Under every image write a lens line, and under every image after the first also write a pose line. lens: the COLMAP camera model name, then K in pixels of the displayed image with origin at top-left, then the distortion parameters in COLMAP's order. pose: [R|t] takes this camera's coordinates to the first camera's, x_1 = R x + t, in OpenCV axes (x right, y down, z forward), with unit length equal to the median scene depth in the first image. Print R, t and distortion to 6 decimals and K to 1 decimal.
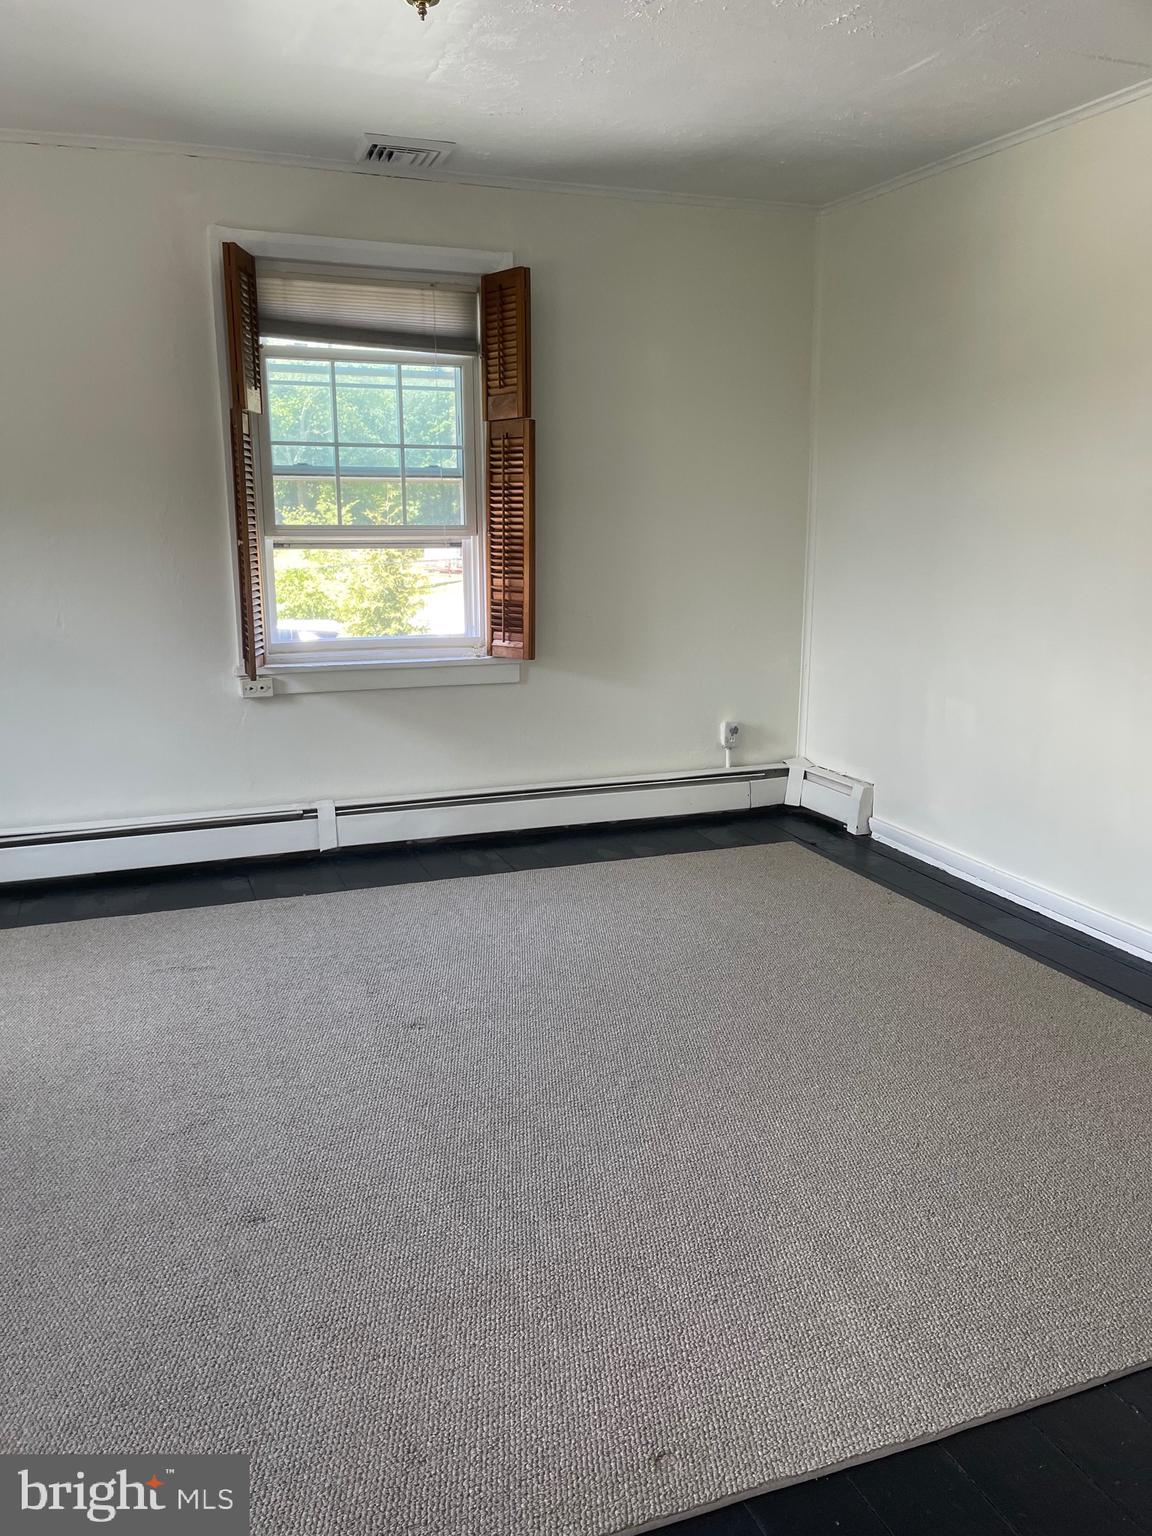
lens RADIAL K [[1171.9, 0, 578.7], [0, 1171.9, 775.3], [0, 0, 1]] dist [0.072632, -0.107333]
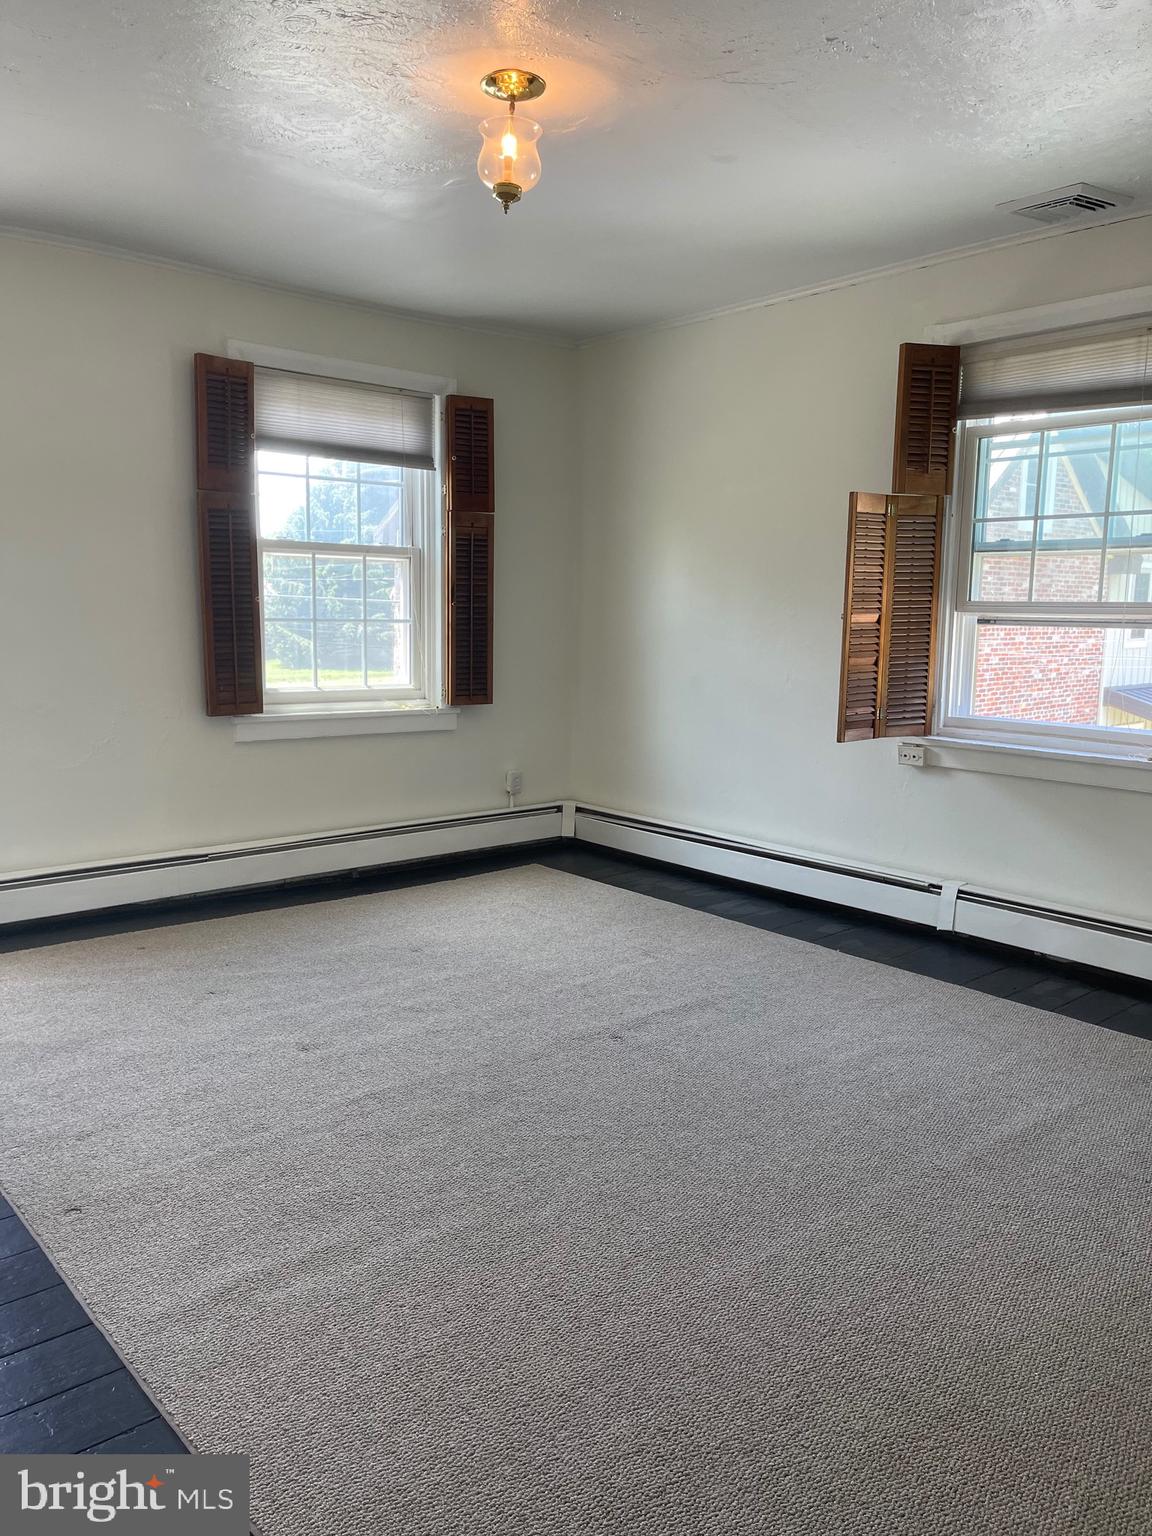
lens RADIAL K [[1171.9, 0, 578.7], [0, 1171.9, 775.3], [0, 0, 1]] dist [0.072632, -0.107333]
pose [[0.324880, 0.146453, -0.934347, 0.597482], [-0.206056, 0.975165, 0.081204, -0.080744], [0.923035, 0.166146, 0.346989, 0.368124]]
